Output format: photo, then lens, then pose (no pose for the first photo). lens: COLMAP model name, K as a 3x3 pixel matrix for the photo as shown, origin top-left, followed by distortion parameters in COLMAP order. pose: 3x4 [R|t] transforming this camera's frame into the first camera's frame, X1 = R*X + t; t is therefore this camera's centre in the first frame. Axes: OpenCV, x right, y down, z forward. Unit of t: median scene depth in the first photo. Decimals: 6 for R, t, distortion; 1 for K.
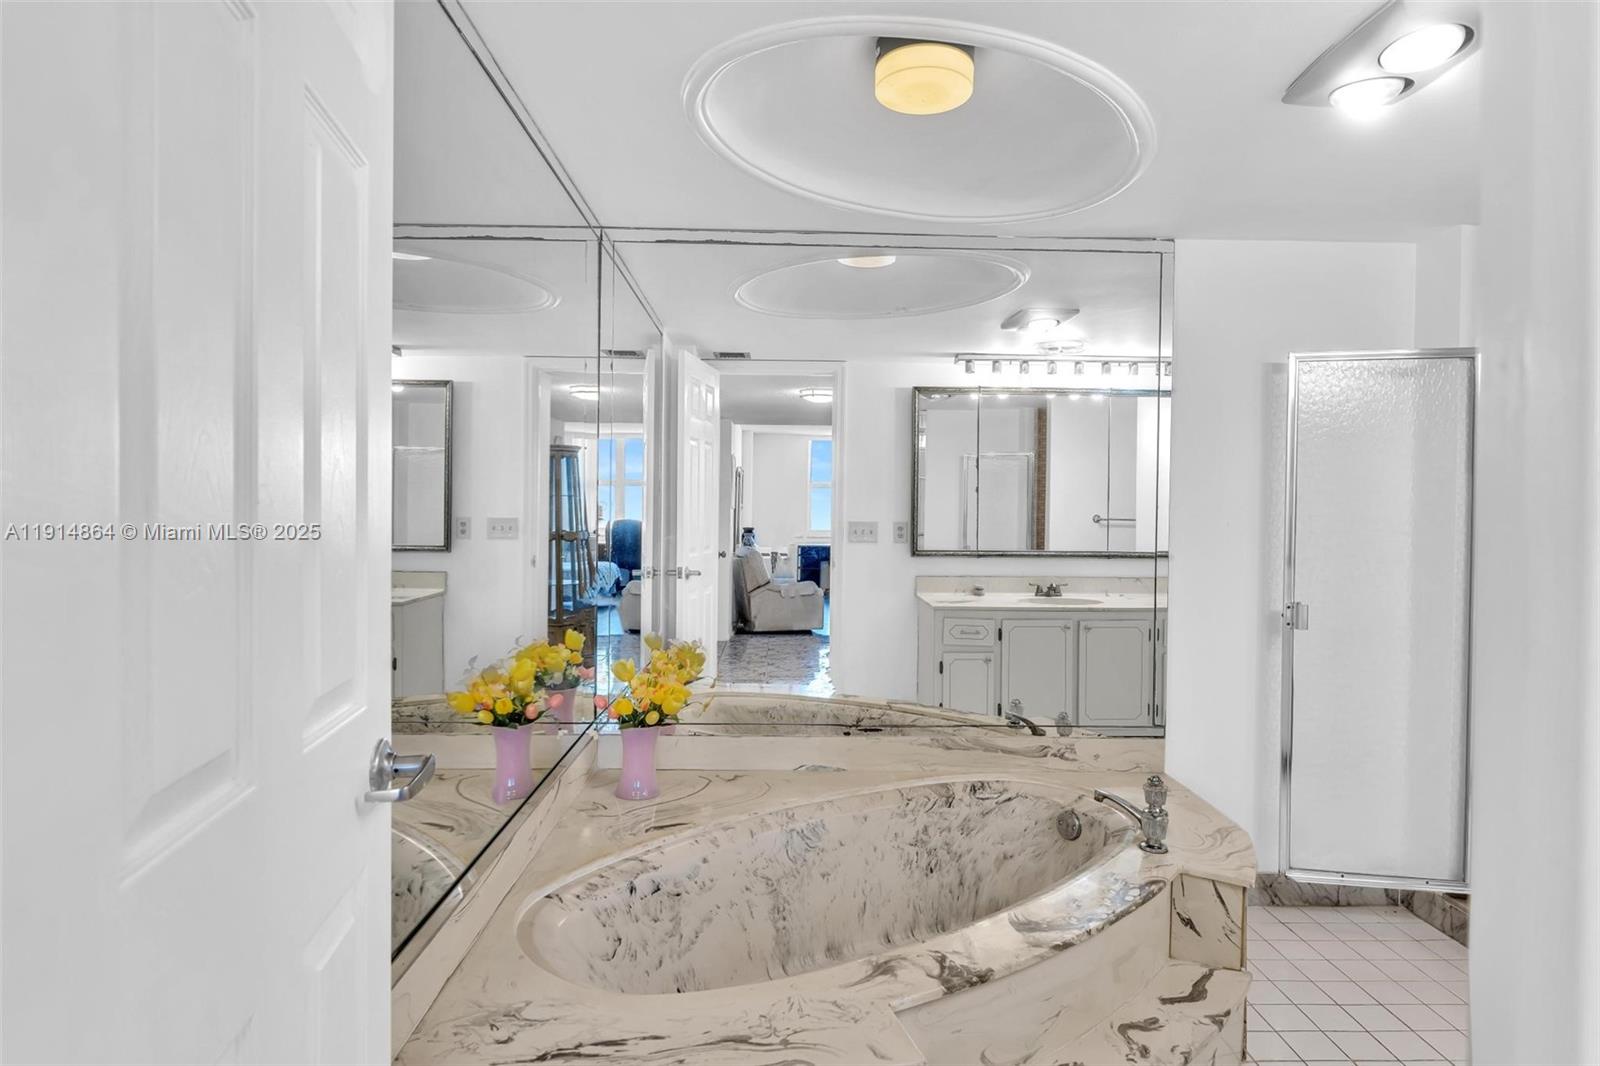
lens RADIAL K [[764.4, 0, 800.1], [0, 764.4, 527.7], [0, 0, 1]] dist [-0.003706, 0.001088]
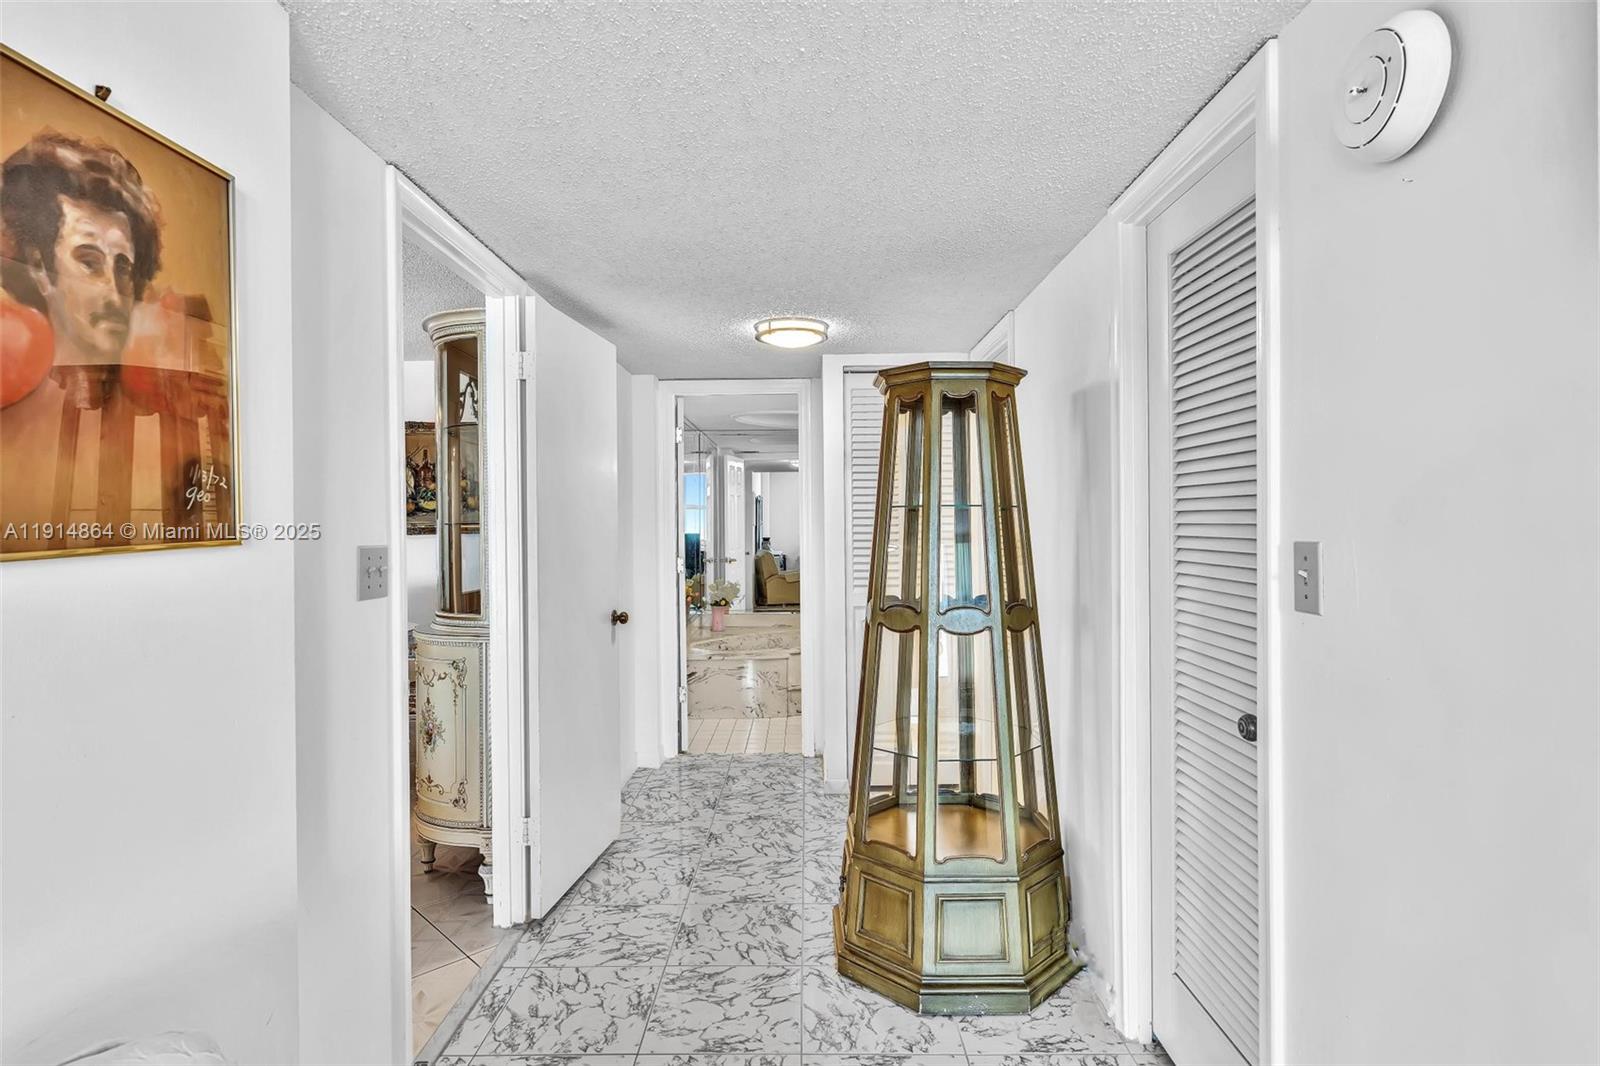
lens RADIAL K [[809.4, 0, 800.8], [0, 809.4, 528.4], [0, 0, 1]] dist [-0.004229, -0.000223]
pose [[0.999249, -0.007681, -0.037981, 0.072012], [0.007325, 0.999928, -0.009505, -0.002770], [0.038051, 0.009220, 0.999233, -0.670844]]
